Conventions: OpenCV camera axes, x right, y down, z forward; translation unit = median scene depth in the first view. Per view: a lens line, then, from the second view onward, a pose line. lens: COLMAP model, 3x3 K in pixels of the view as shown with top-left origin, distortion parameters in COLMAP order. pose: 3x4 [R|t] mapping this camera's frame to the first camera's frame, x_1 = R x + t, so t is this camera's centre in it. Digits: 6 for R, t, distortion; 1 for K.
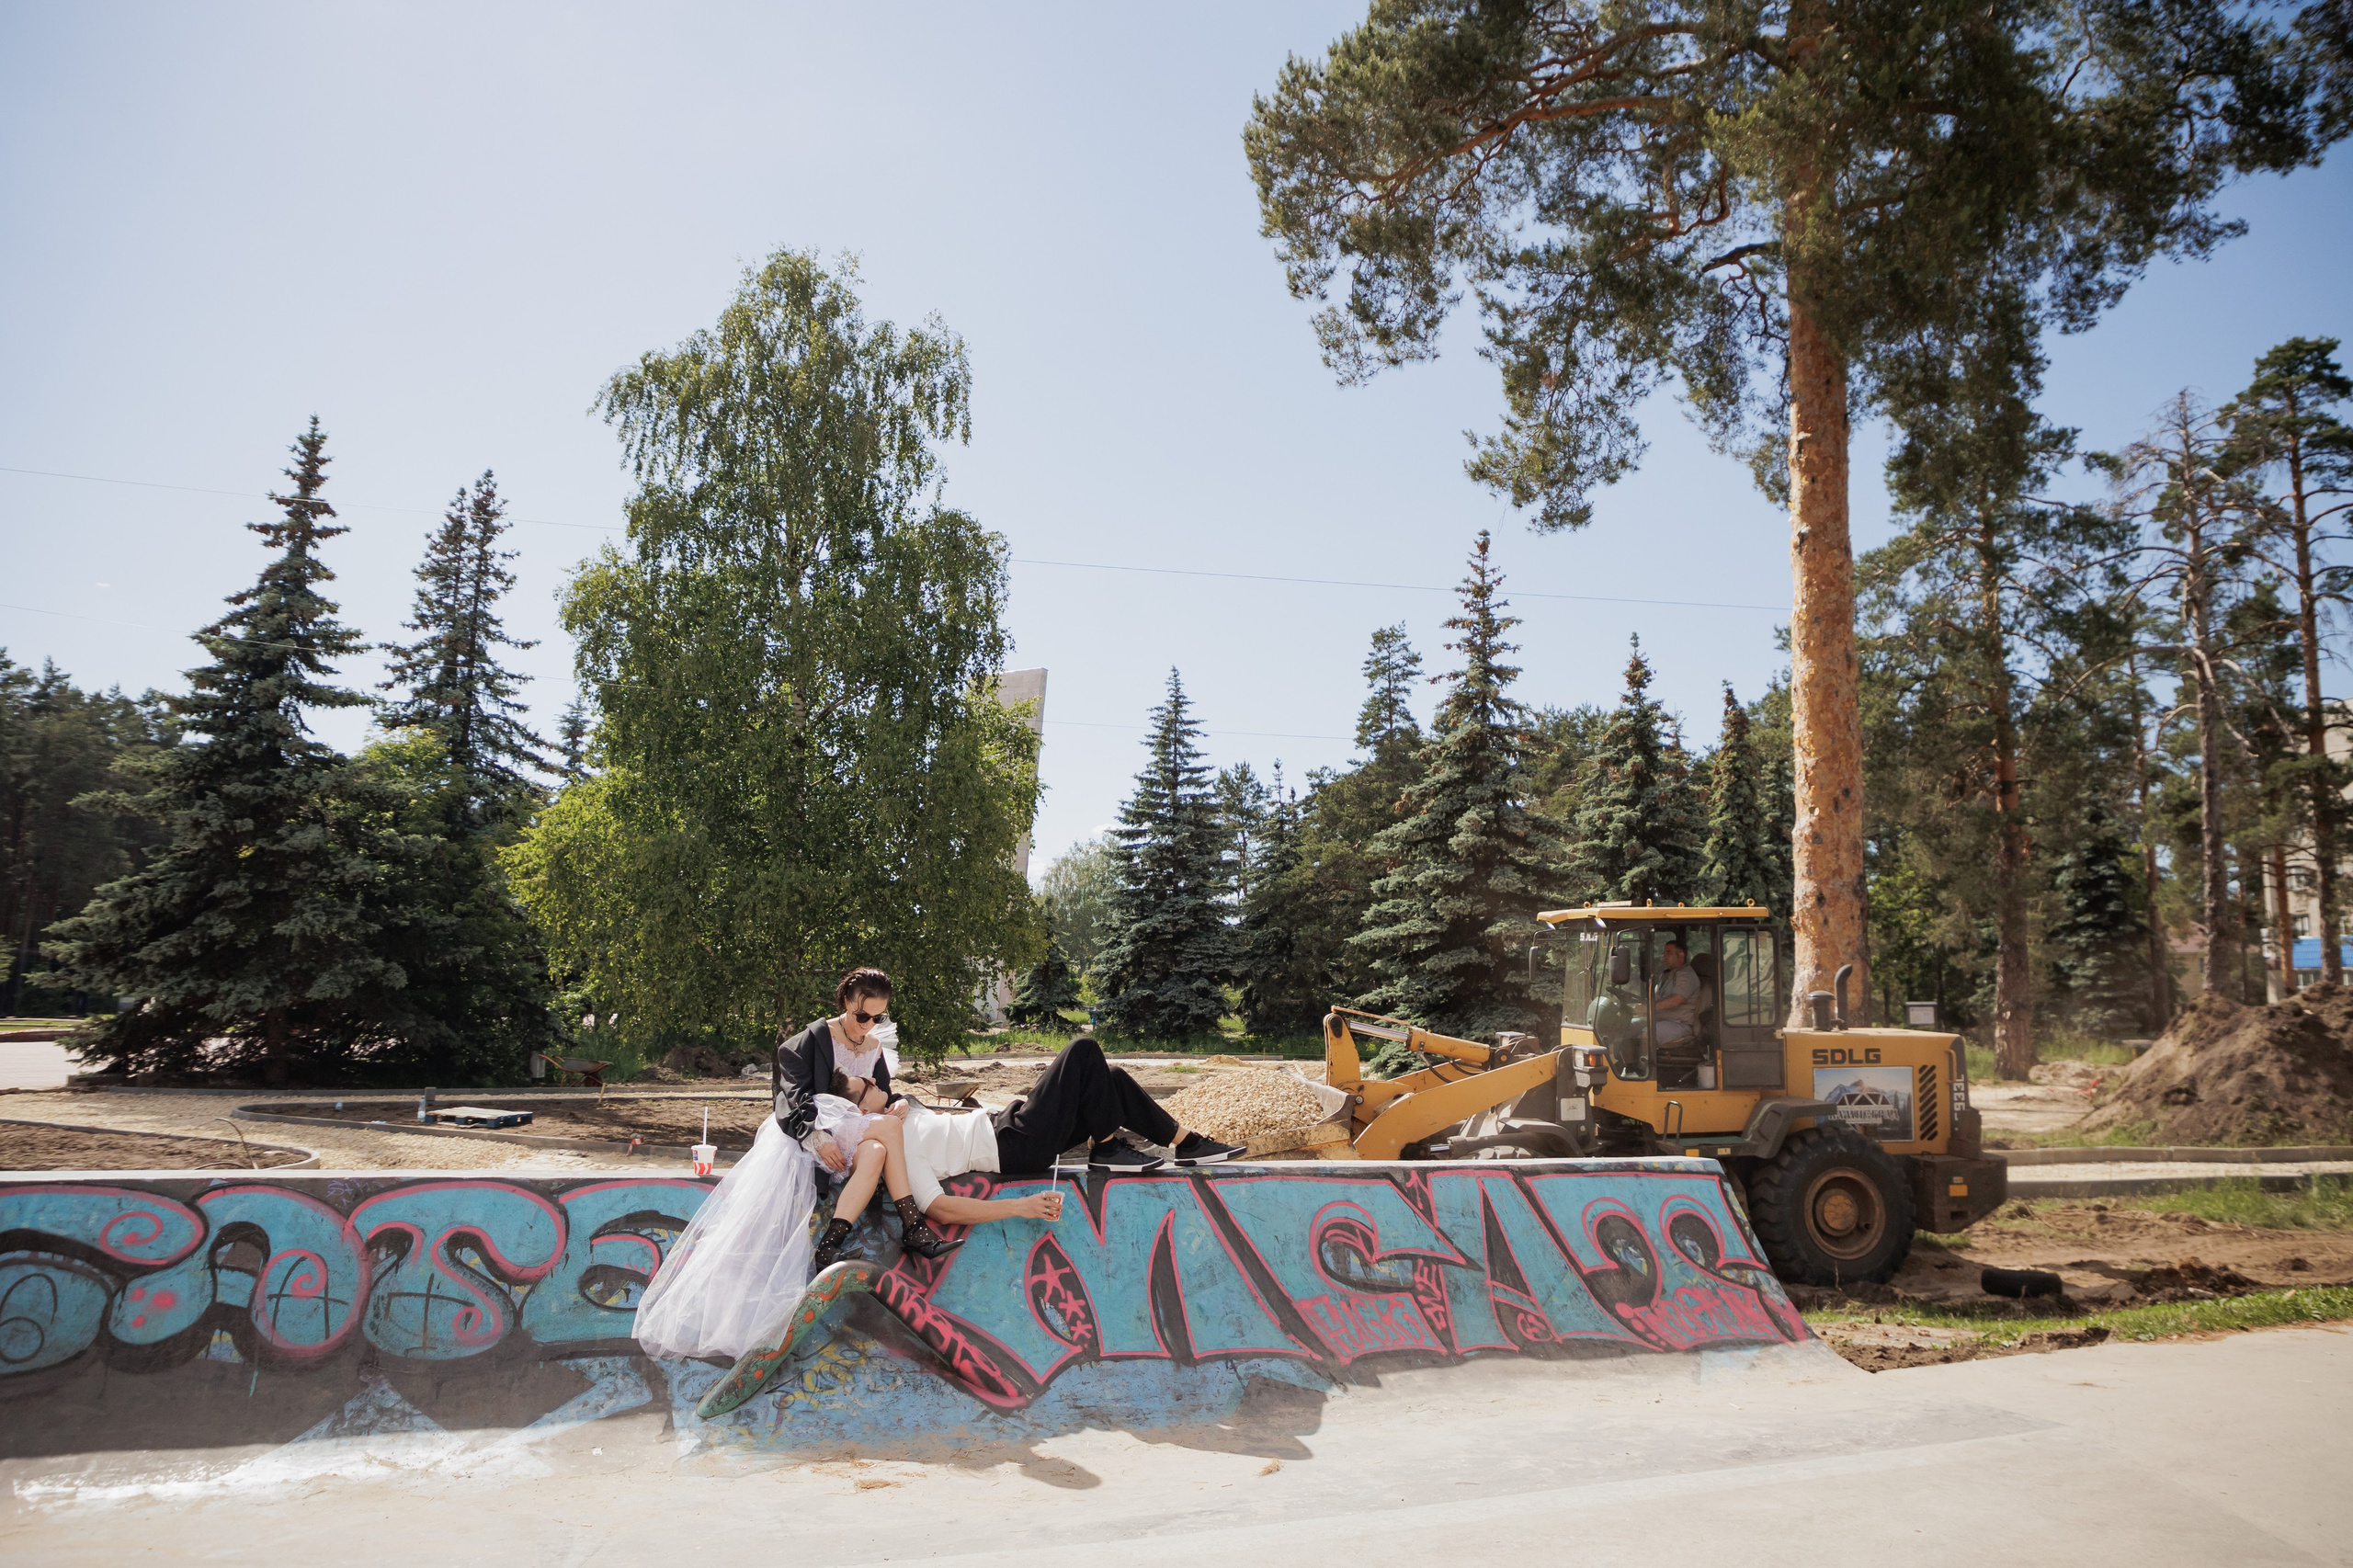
lens RADIAL K [[1616.8, 0, 1190.3], [0, 1616.8, 763.3], [0, 0, 1]] dist [-0.086077, 0.042278]
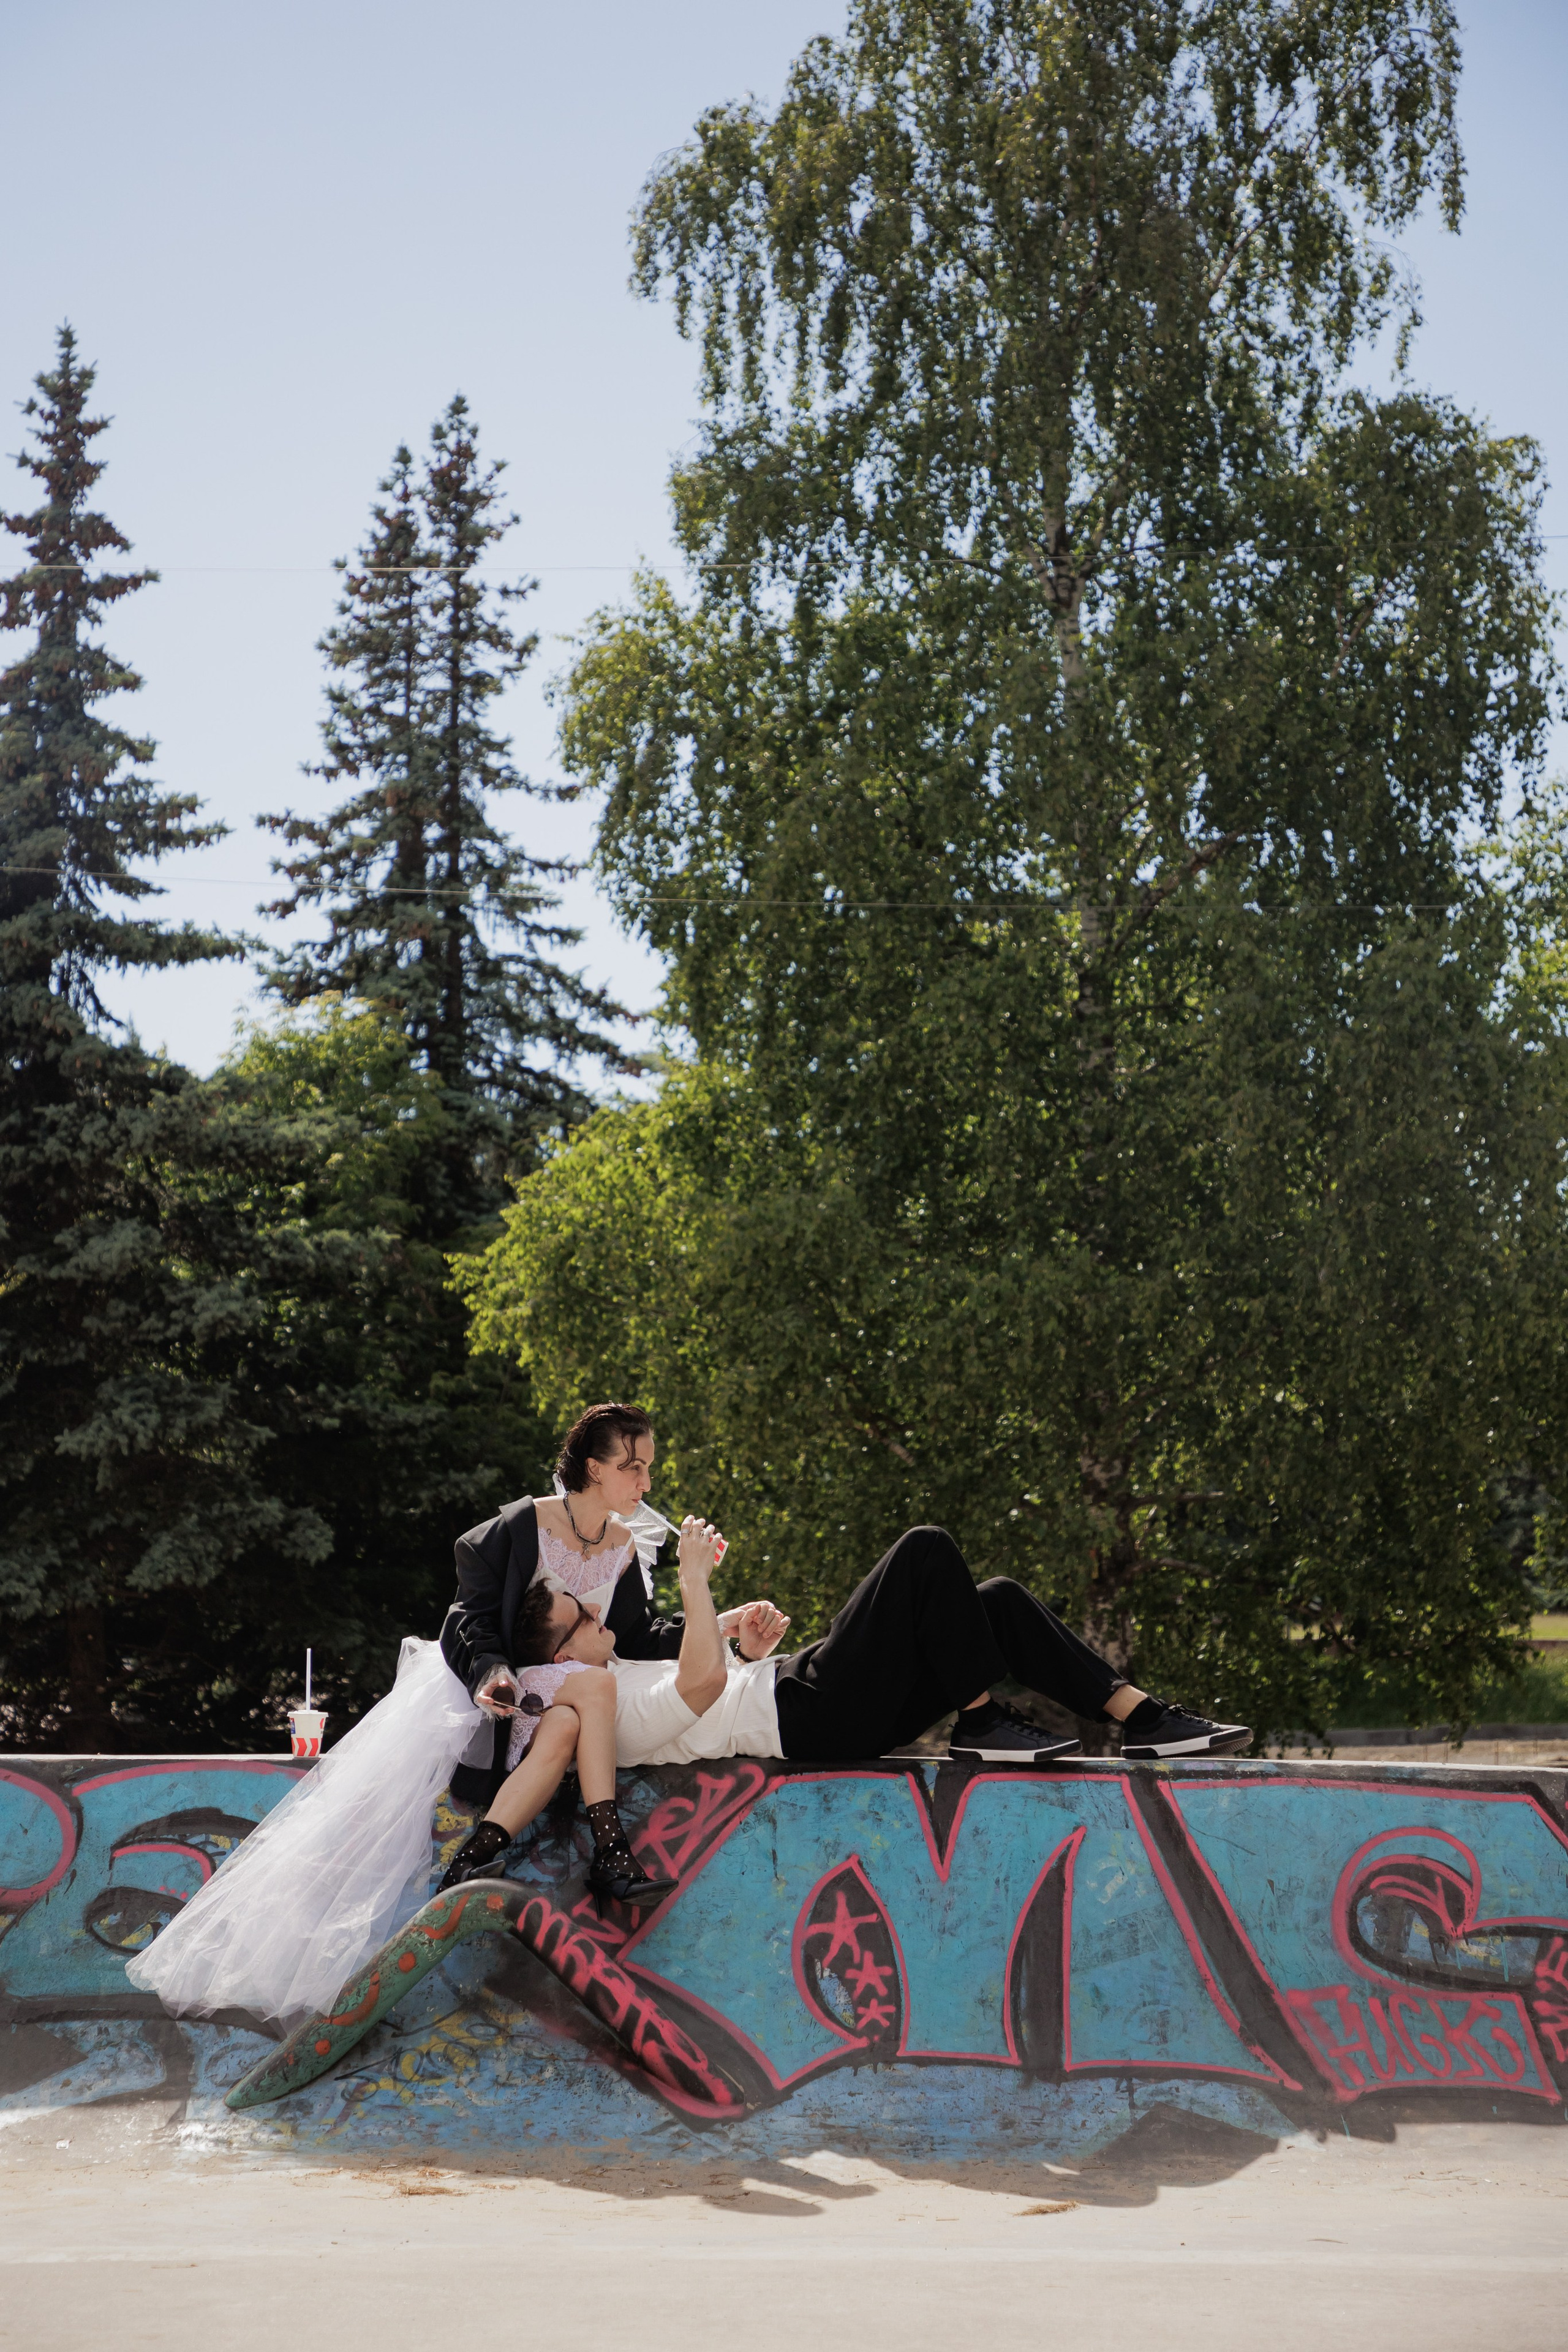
lens RADIAL K [[4157.2, 0, 765.9], [0, 4157.2, 1178.7], [0, 0, 1]] dist [0.263975, 0.000000]
pose [[0.924843, -0.051037, -0.376910, 0.091545], [0.068445, 0.997111, 0.032931, -0.001697], [0.374140, -0.056253, 0.925664, -0.081269]]
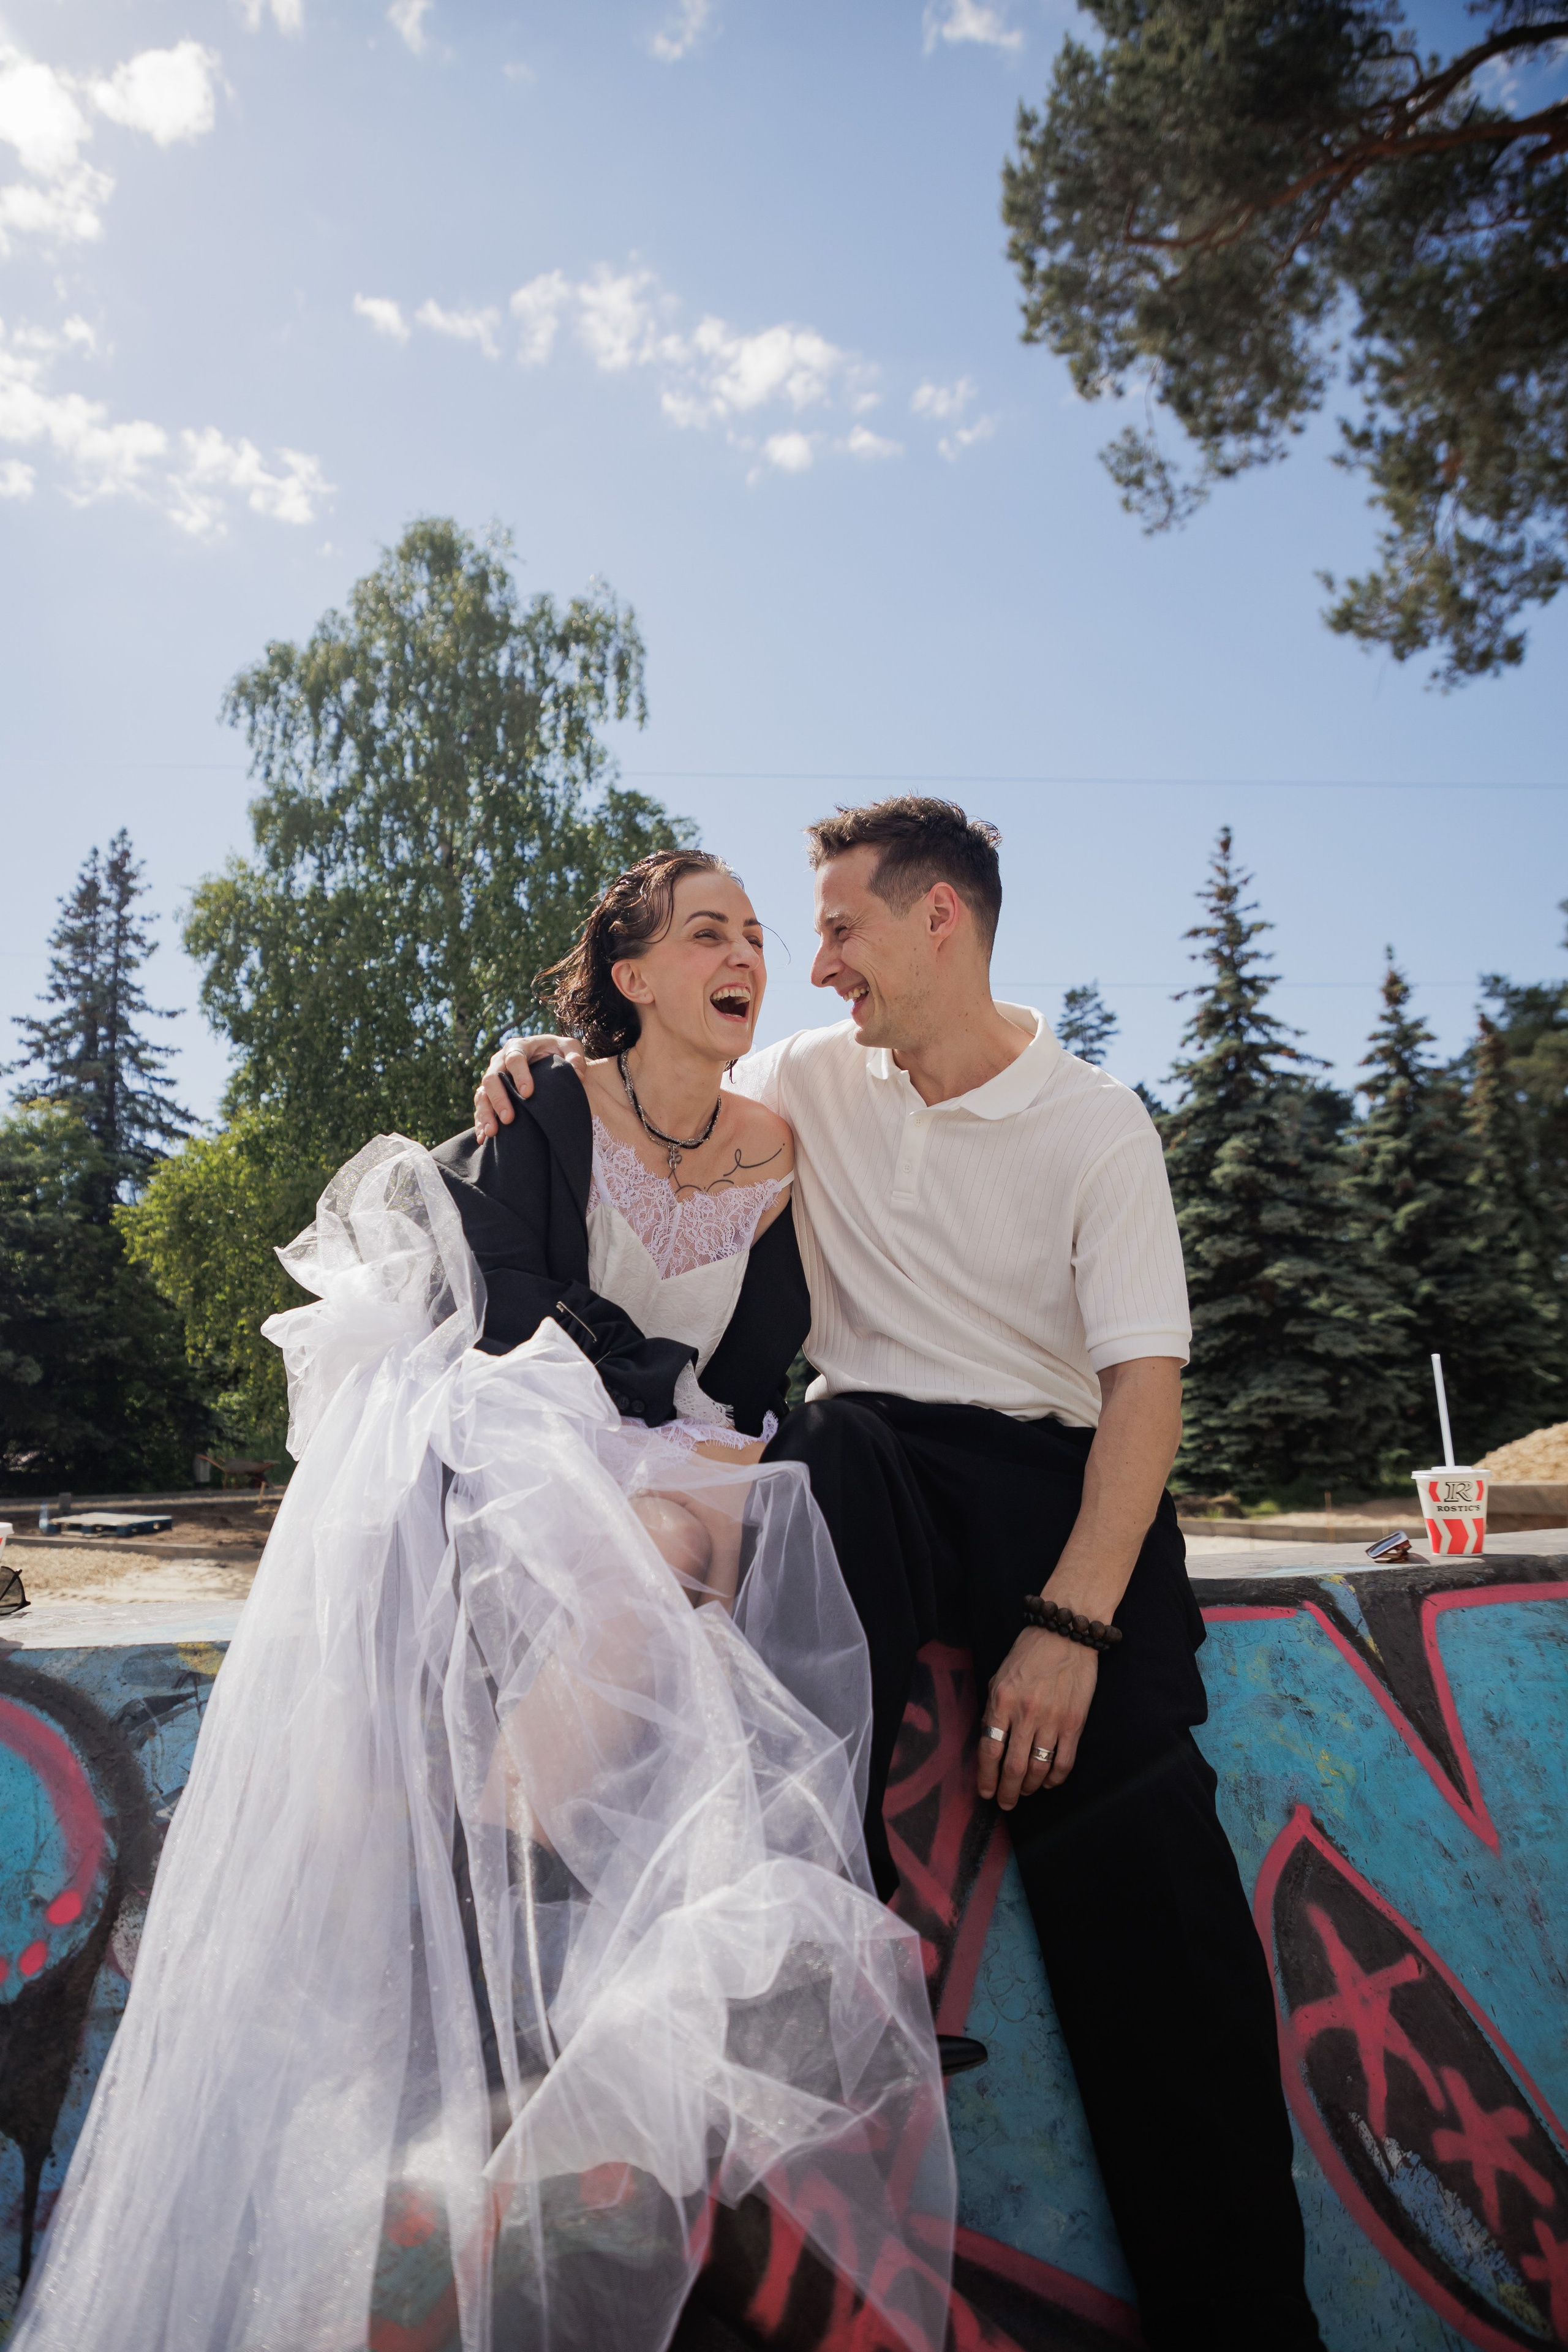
lens RADIAL K [[1616.1, 0, 759.1], [0, 1616.1, 1169.9], [0, 0, 1]] dist [-0.086077, 0.042278]
pose [[0.996770, -0.044658, -0.066753, -0.029489], [0.045162, 0.998961, 0.006054, 0.035285], [0.066413, -0.009050, 0.997751, 0.142424]]
